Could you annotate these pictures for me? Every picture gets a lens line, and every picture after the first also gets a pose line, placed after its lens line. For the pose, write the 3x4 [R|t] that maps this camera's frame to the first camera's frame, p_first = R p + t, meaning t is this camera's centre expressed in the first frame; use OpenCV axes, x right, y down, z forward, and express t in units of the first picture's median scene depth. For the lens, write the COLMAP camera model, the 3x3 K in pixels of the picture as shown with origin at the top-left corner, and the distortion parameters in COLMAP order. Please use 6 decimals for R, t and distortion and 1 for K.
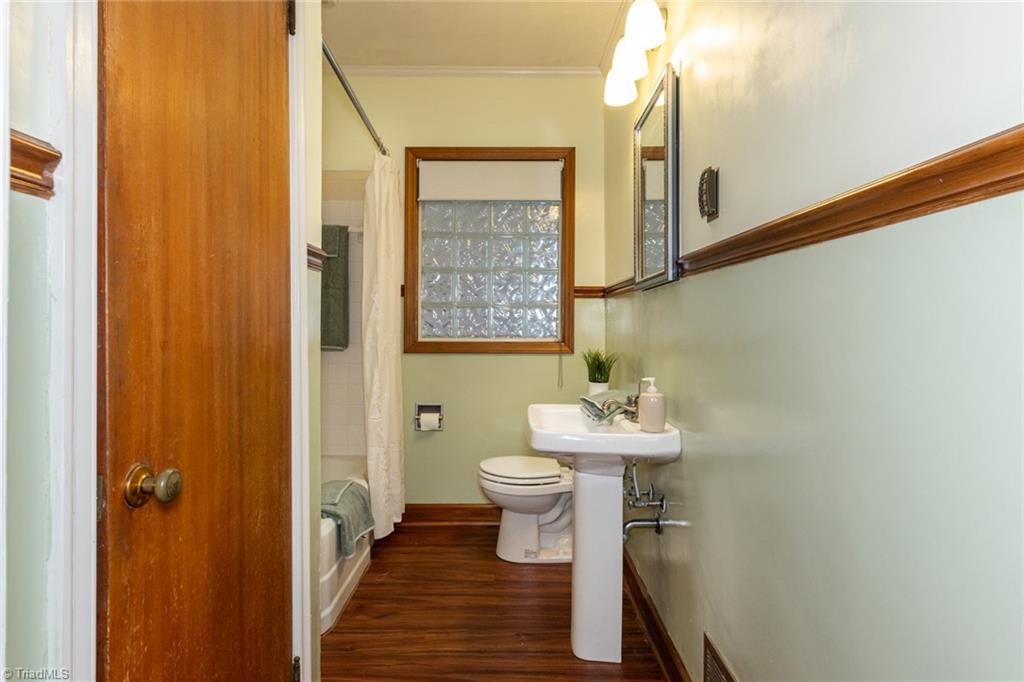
lens RADIAL K [[451.6, 0, 514.8], [0, 451.6, 337.2], [0, 0, 1]] dist [0.002619, 0.000414]
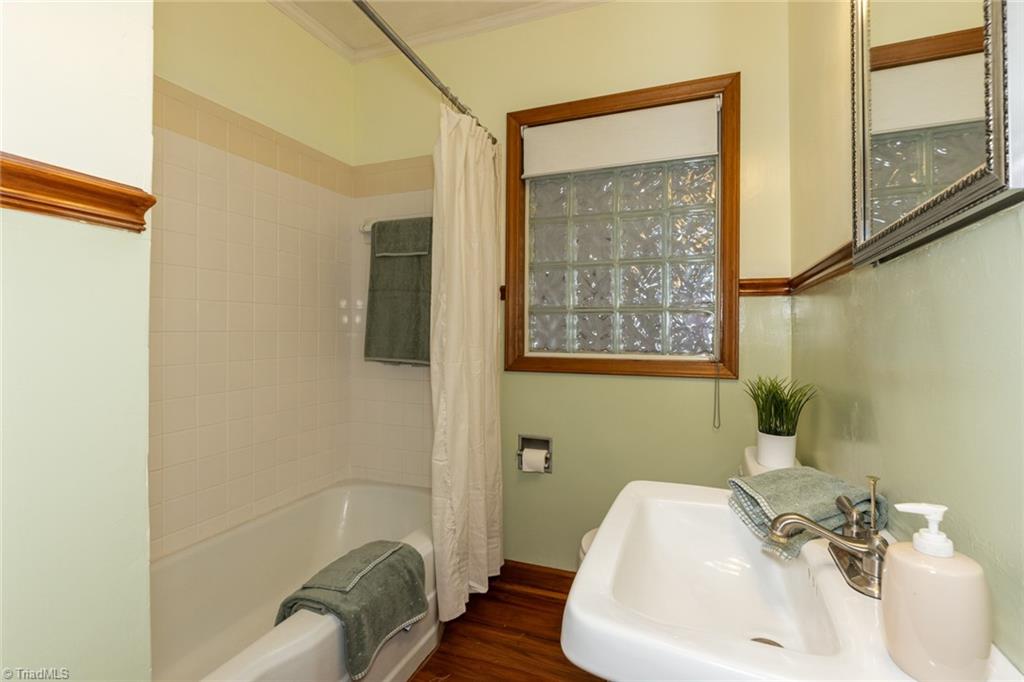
lens RADIAL K [[469.8, 0, 514.3], [0, 469.8, 336.2], [0, 0, 1]] dist [-0.005108, -0.000441]
pose [[0.940624, 0.004919, -0.339415, 0.053801], [-0.013385, 0.999655, -0.022606, -0.007500], [0.339186, 0.025807, 0.940365, 0.231961]]
